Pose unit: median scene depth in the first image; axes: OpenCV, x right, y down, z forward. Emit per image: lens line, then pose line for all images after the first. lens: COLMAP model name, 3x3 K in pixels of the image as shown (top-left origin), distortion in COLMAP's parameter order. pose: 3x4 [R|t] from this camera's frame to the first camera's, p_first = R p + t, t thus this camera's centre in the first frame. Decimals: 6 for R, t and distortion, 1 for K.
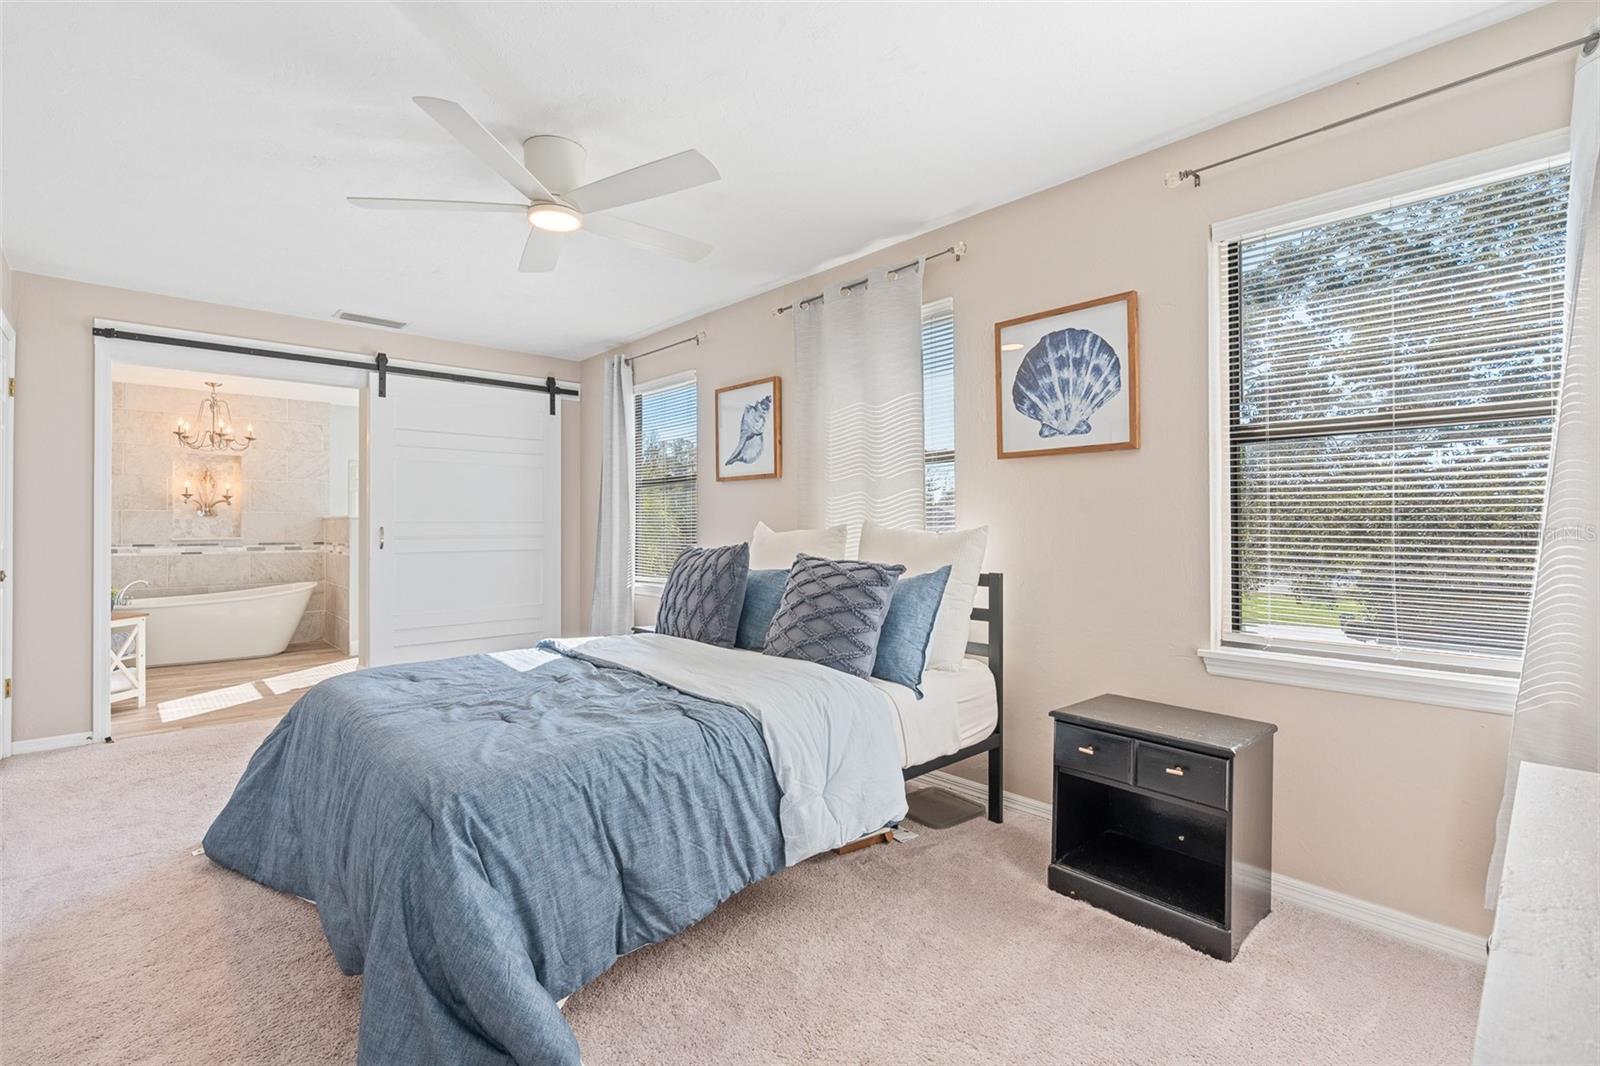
lens RADIAL K [[720.4, 0, 789.0], [0, 720.4, 526.5], [0, 0, 1]] dist [-0.002100, 0.001155]
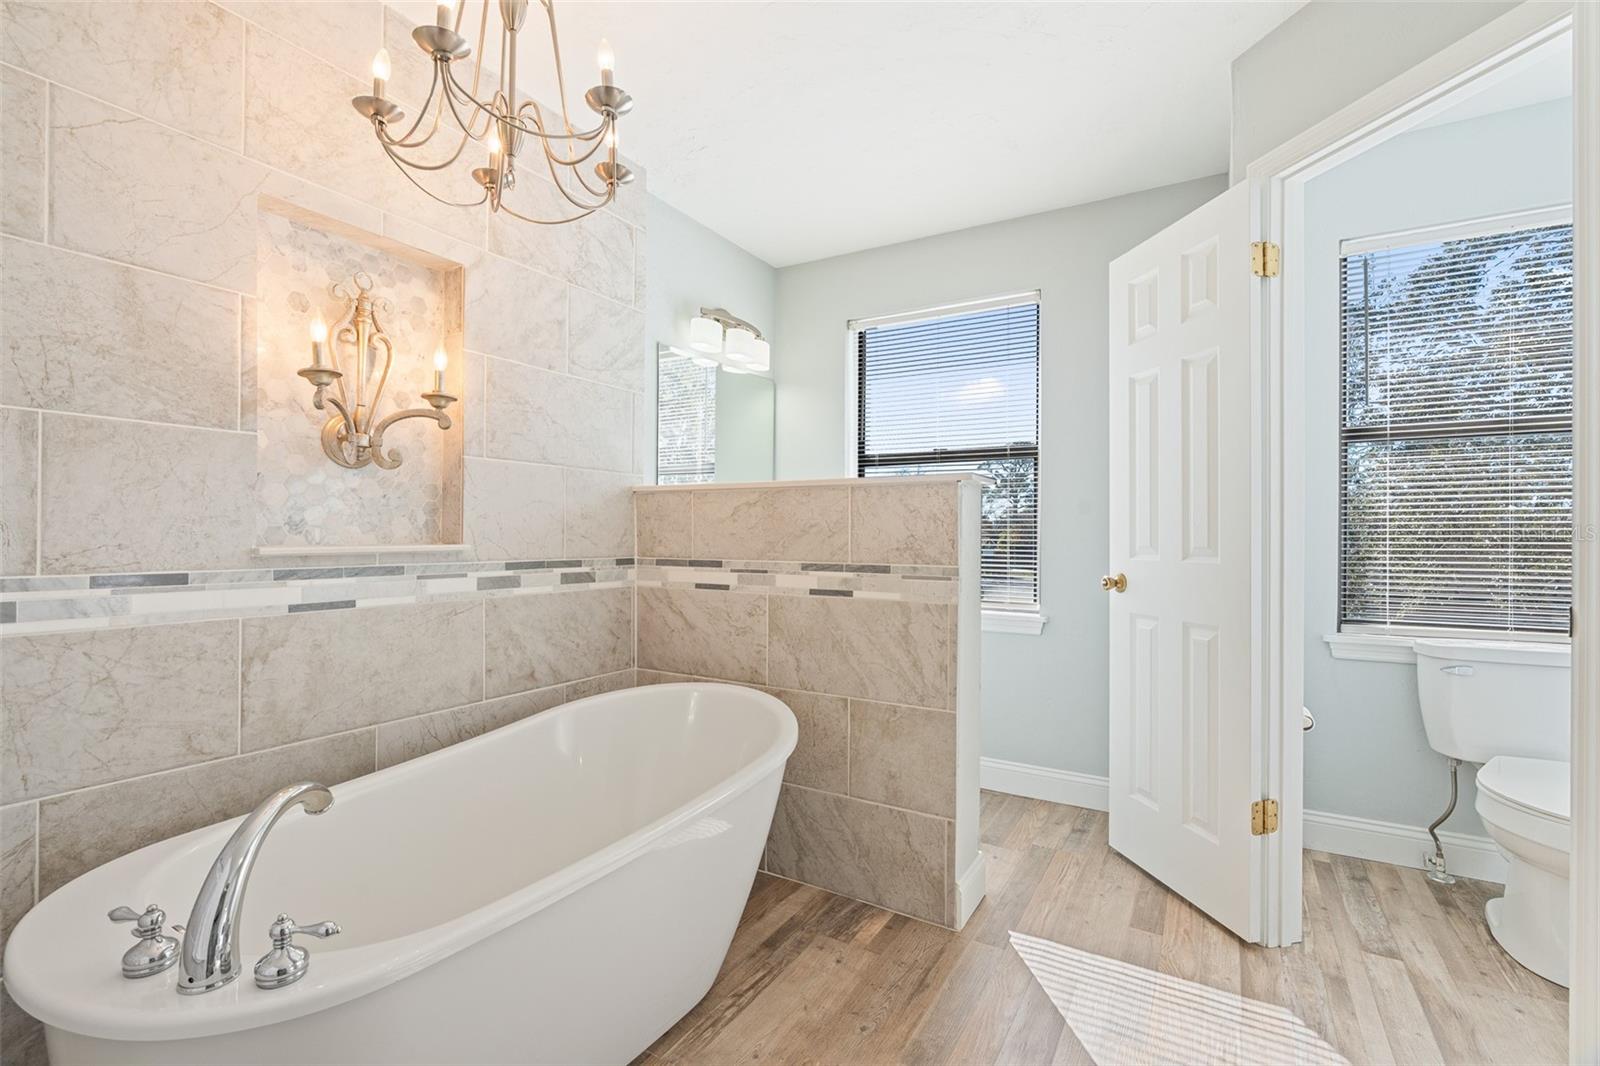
lens RADIAL K [[720.4, 0, 800.4], [0, 720.4, 528.8], [0, 0, 1]] dist [-0.002100, 0.001155]
pose [[0.952011, 0.007436, 0.305973, -0.732341], [-0.005324, 0.999956, -0.007738, 0.010484], [-0.306017, 0.005738, 0.952009, 0.691040]]
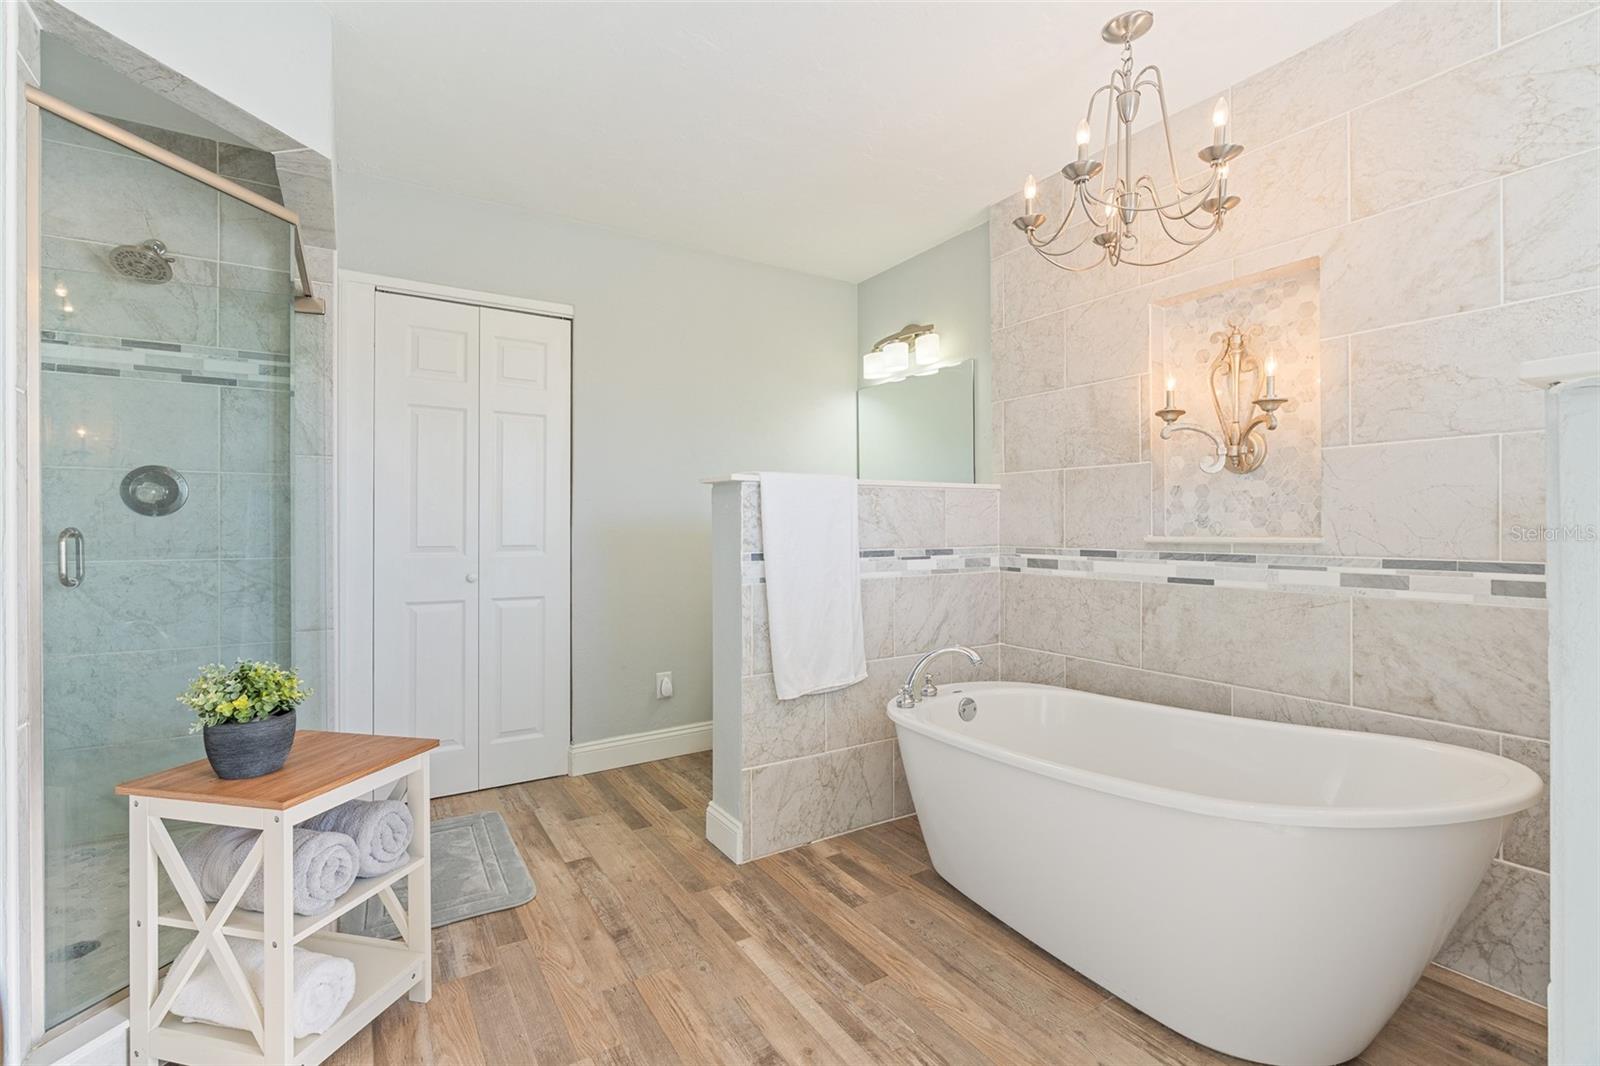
lens RADIAL K [[720.4, 0, 792.4], [0, 720.4, 526.1], [0, 0, 1]] dist [-0.002100, 0.001155]
pose [[-0.173700, -0.001956, -0.984797, -0.447186], [0.002336, 0.999994, -0.002398, 0.010870], [0.984796, -0.002717, -0.173694, 0.855108]]
